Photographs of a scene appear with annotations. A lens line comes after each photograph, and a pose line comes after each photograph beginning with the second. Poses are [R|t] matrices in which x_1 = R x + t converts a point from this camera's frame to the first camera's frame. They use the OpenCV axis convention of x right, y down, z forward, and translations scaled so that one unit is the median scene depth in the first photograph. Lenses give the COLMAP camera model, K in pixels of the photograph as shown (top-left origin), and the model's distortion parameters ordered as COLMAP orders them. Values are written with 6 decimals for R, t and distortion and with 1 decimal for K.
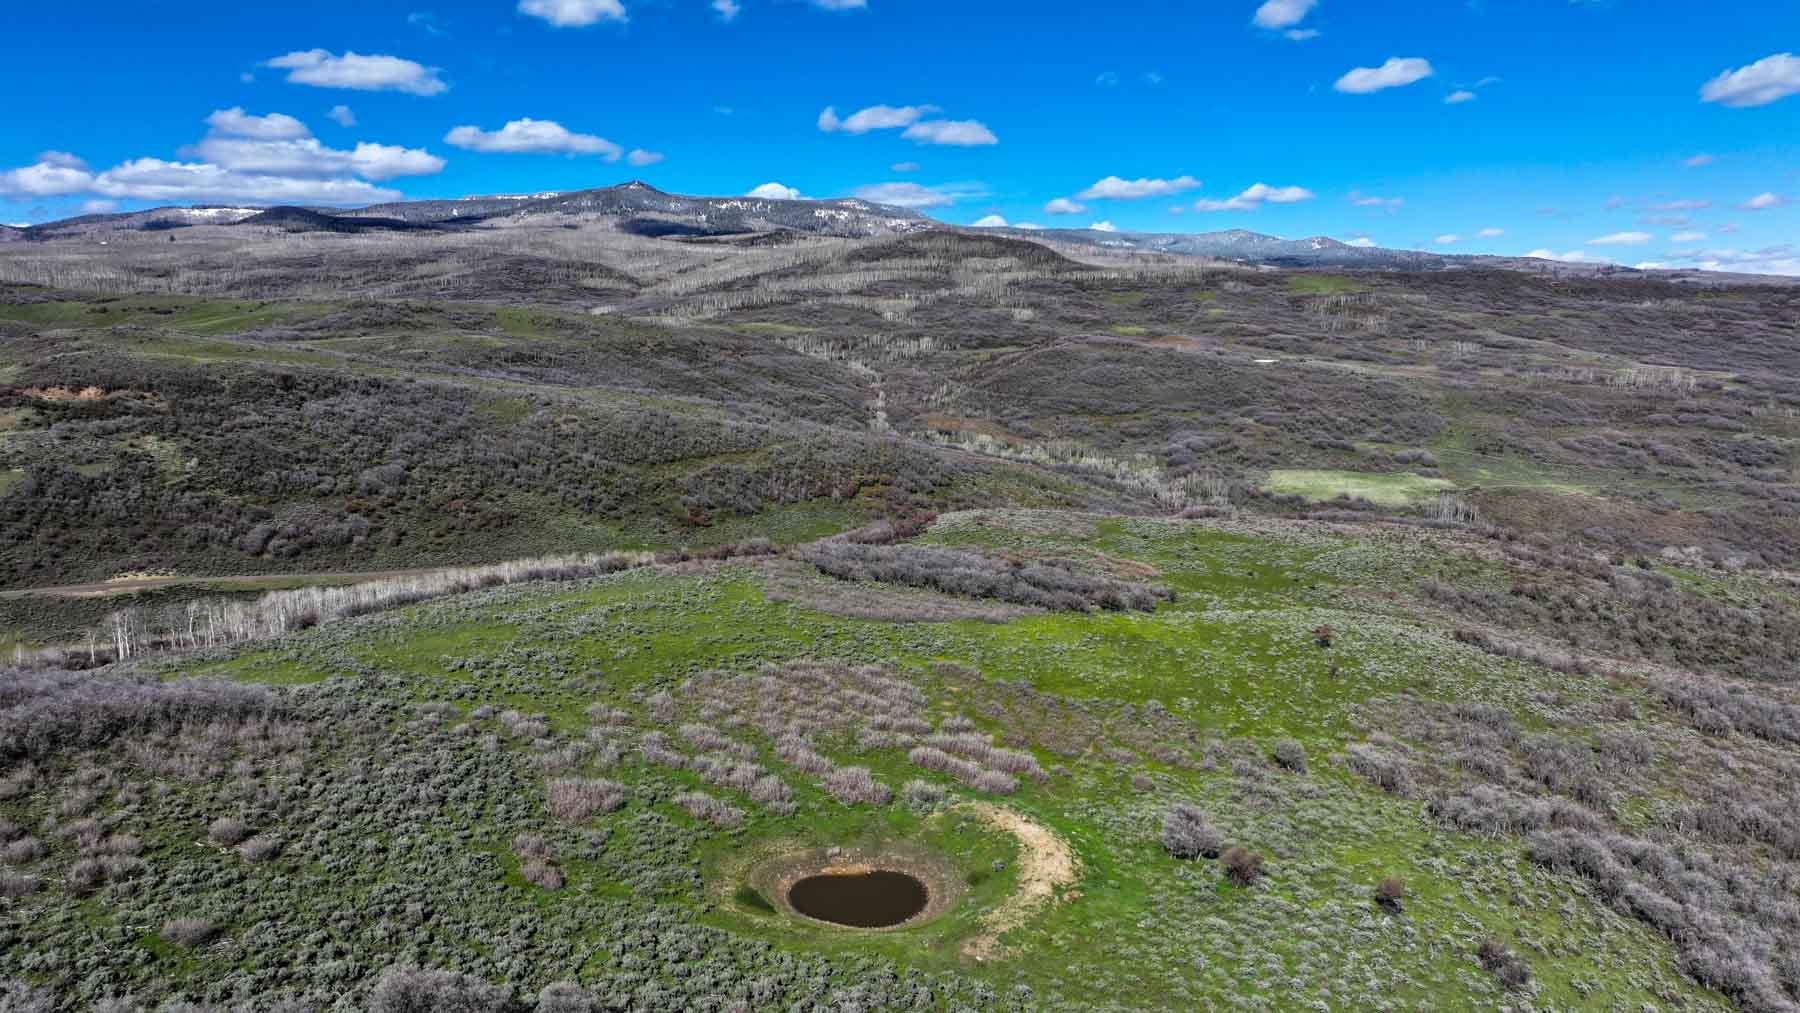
lens RADIAL K [[1263.7, 0, 900.2], [0, 1263.7, 509.4], [0, 0, 1]] dist [0.006323, 0.011804]
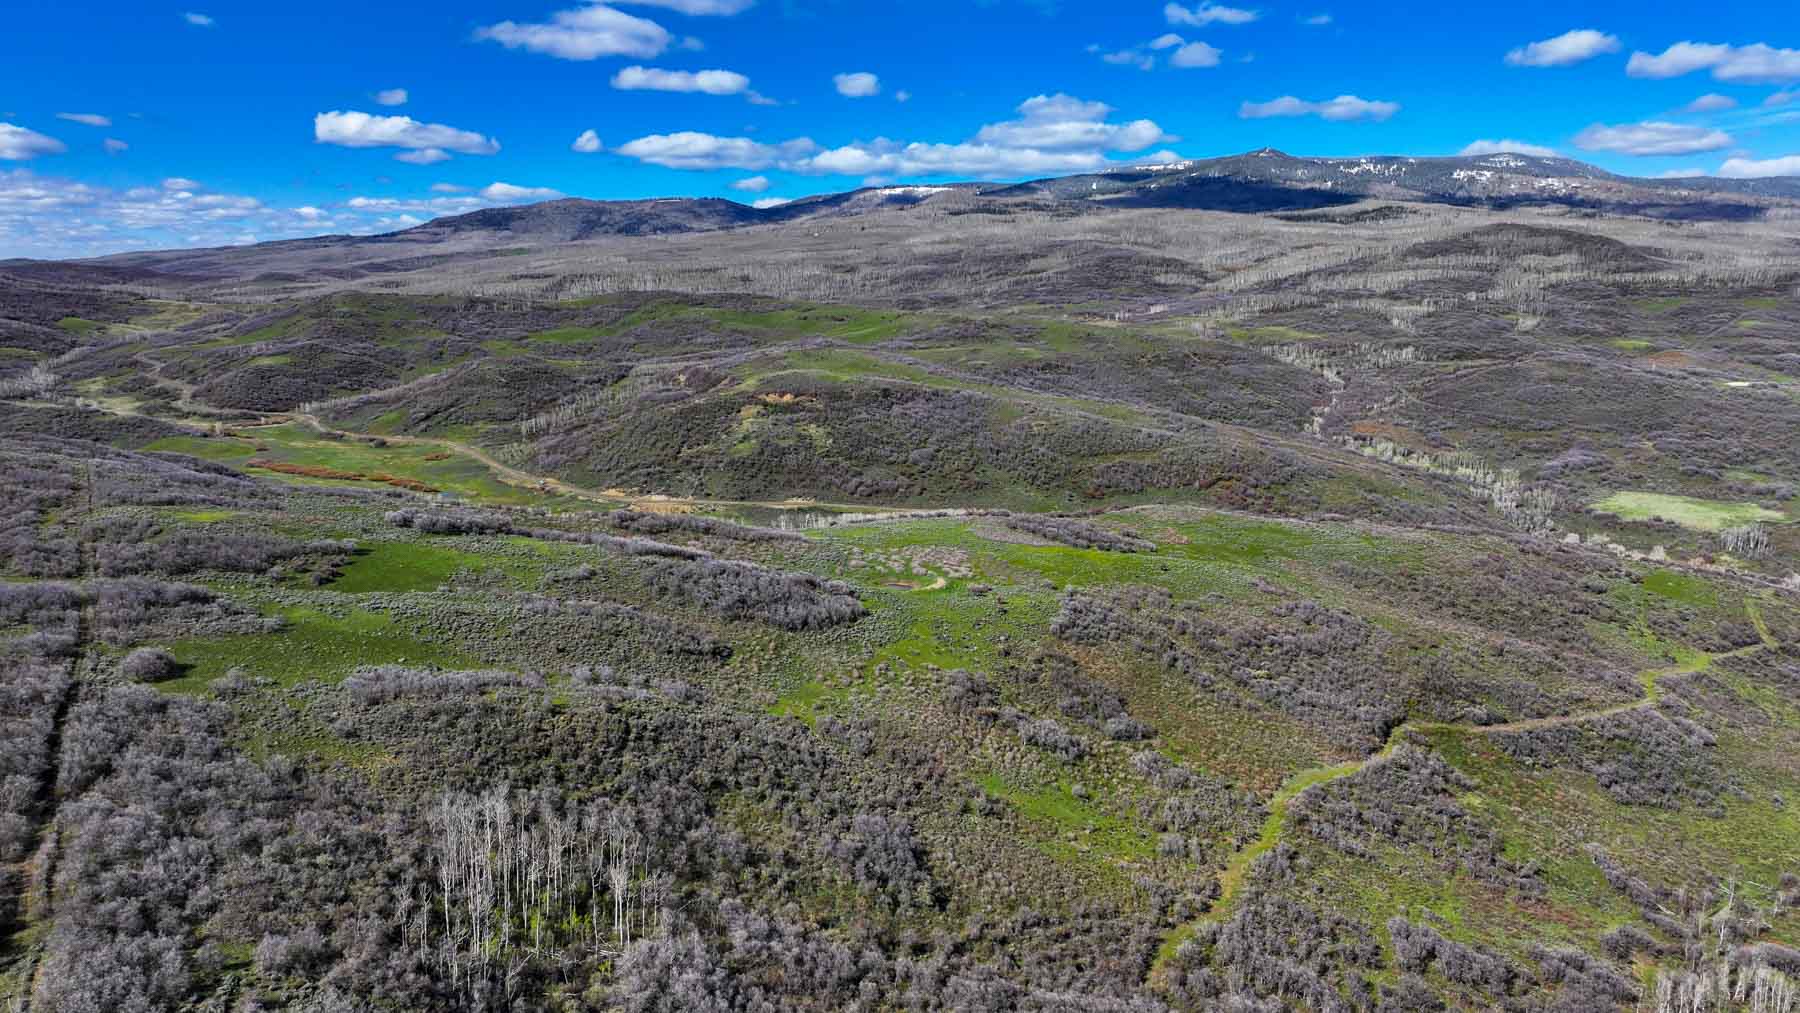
lens RADIAL K [[1263.7, 0, 898.6], [0, 1263.7, 500.8], [0, 0, 1]] dist [0.006323, 0.011804]
pose [[0.881246, 0.086931, -0.464595, 0.173831], [-0.073466, 0.996187, 0.047046, -0.019368], [0.466913, -0.007327, 0.884273, -0.258410]]
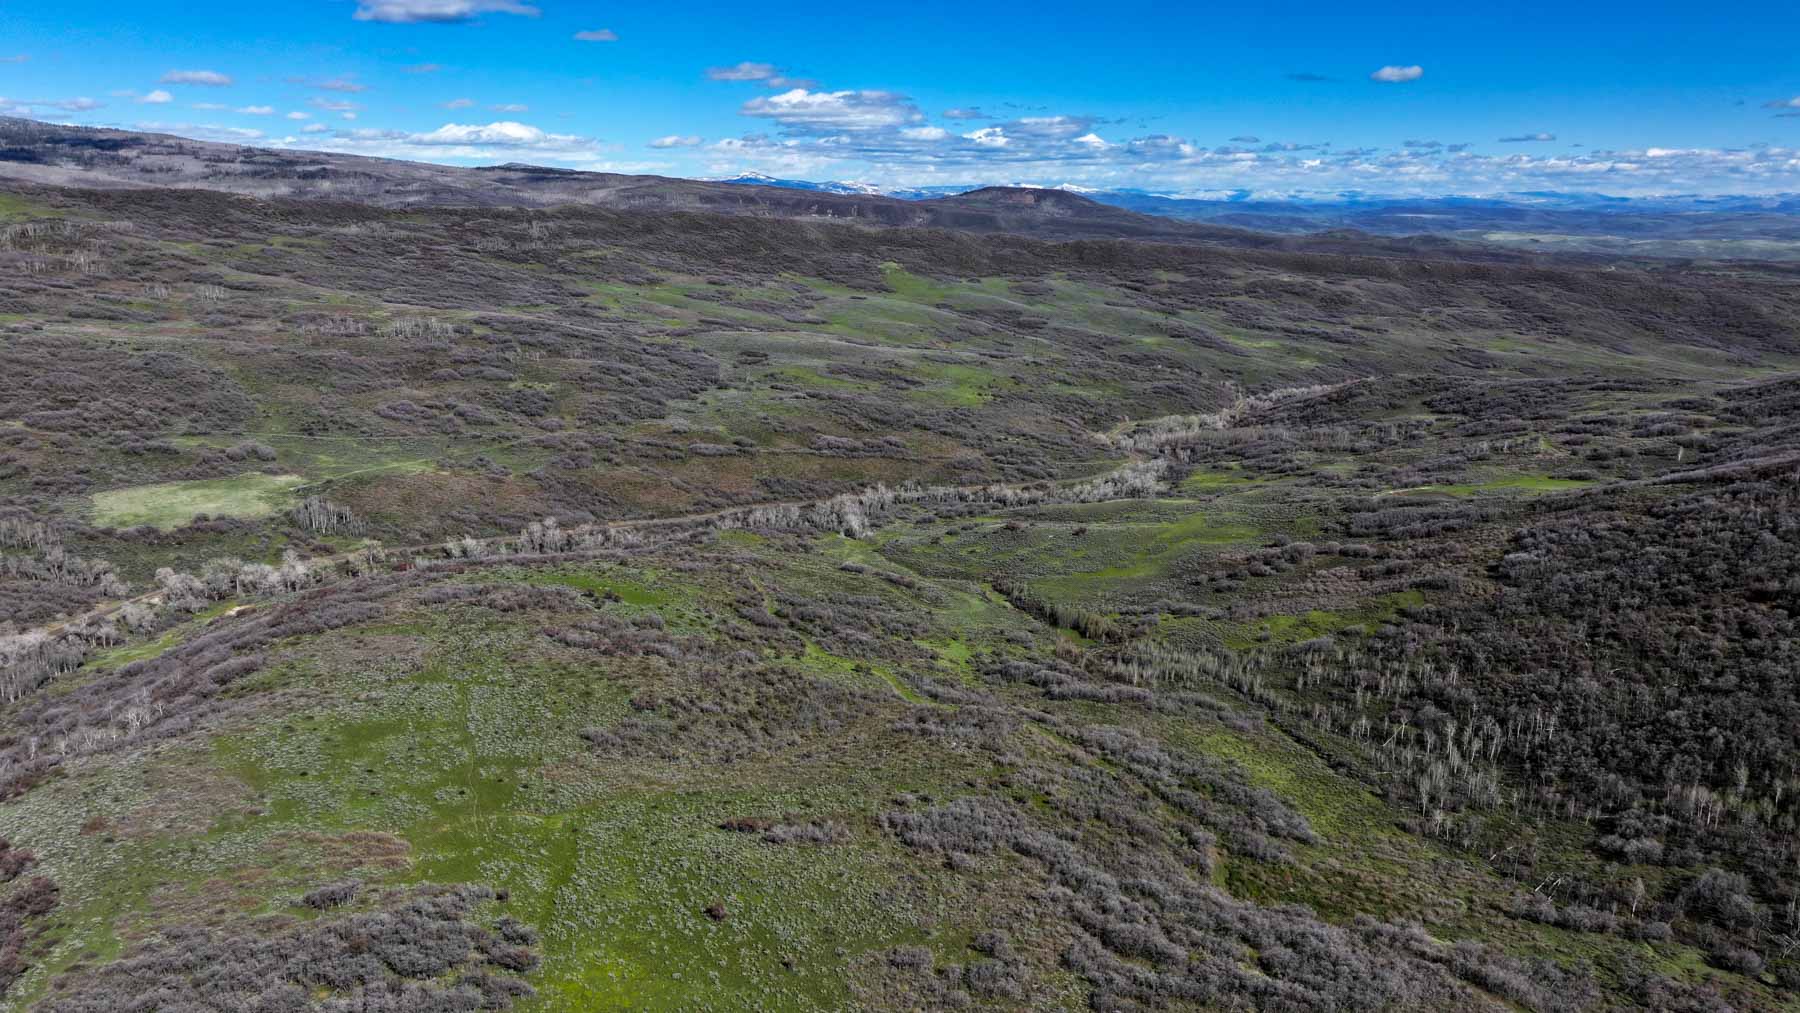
lens RADIAL K [[1263.7, 0, 900.8], [0, 1263.7, 498.5], [0, 0, 1]] dist [0.006323, 0.011804]
pose [[0.560264, -0.191149, 0.805957, -0.064710], [0.117007, 0.981516, 0.151449, -0.065535], [-0.820008, 0.009451, 0.572273, 0.038057]]
